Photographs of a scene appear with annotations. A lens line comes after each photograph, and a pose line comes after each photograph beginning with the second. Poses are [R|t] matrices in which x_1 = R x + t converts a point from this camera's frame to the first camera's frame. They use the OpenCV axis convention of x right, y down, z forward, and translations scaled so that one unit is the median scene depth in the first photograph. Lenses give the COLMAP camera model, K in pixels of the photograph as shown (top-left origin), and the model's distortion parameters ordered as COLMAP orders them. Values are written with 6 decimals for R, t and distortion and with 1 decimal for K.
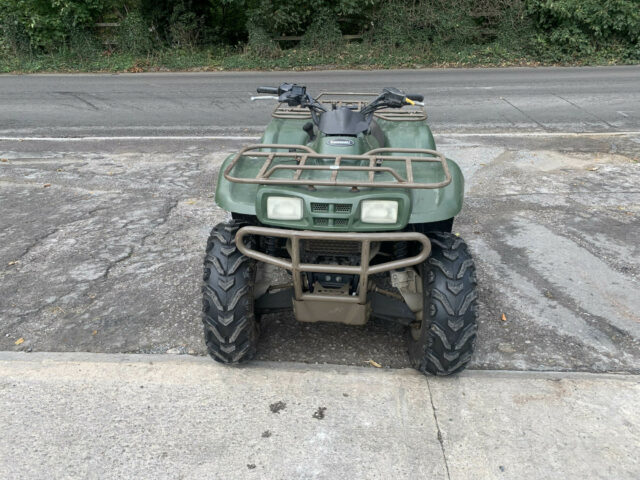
lens RADIAL K [[491.1, 0, 314.0], [0, 491.1, 238.0], [0, 0, 1]] dist [0.006506, -0.007022]
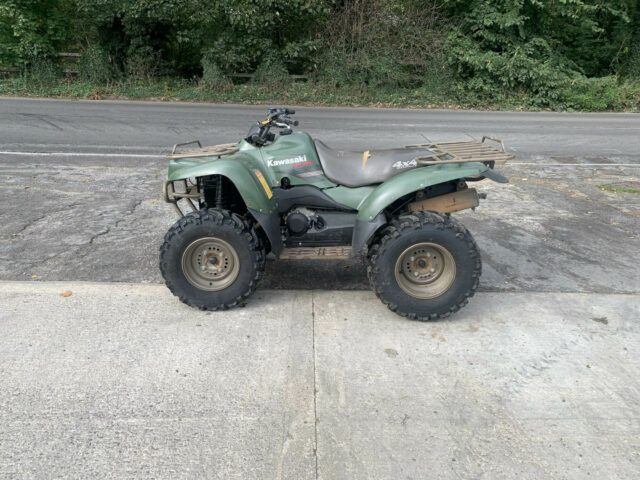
lens RADIAL K [[491.1, 0, 314.5], [0, 491.1, 239.4], [0, 0, 1]] dist [0.006506, -0.007022]
pose [[0.995064, 0.015287, 0.098049, 0.014364], [-0.008796, 0.997761, -0.066298, 0.039948], [-0.098843, 0.065108, 0.992971, -0.105656]]
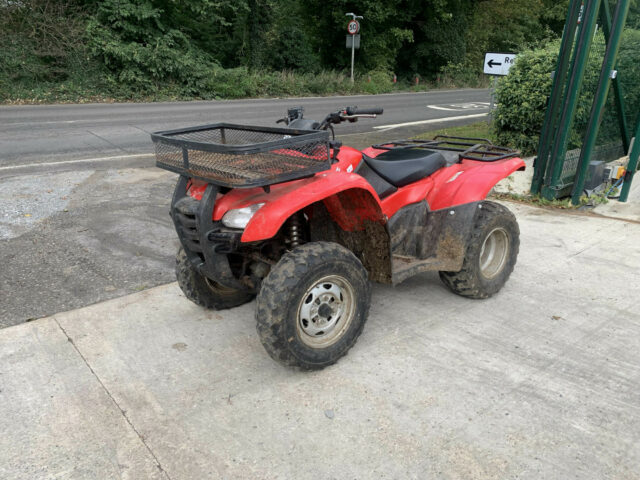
lens RADIAL K [[491.1, 0, 316.9], [0, 491.1, 237.1], [0, 0, 1]] dist [0.006506, -0.007022]
pose [[0.717407, -0.191259, 0.669886, -0.020983], [0.240134, 0.970535, 0.019929, 0.039512], [-0.653959, 0.146565, 0.742197, -0.092813]]
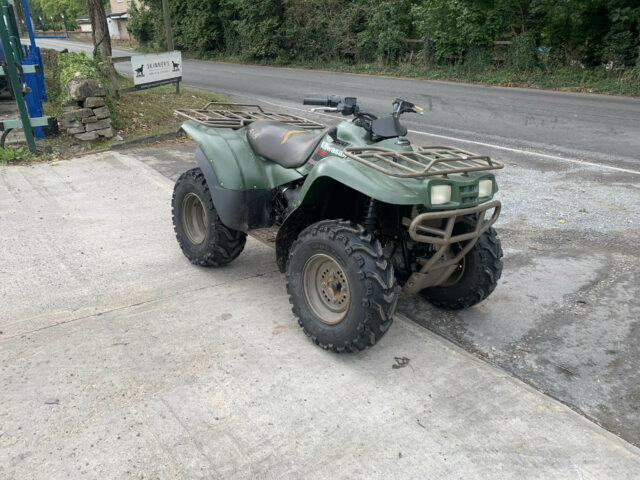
lens RADIAL K [[491.1, 0, 316.7], [0, 491.1, 241.8], [0, 0, 1]] dist [0.006506, -0.007022]
pose [[0.663373, 0.307542, -0.682169, 0.247990], [-0.321914, 0.940257, 0.110852, 0.003024], [0.675506, 0.146064, 0.722743, -0.028675]]
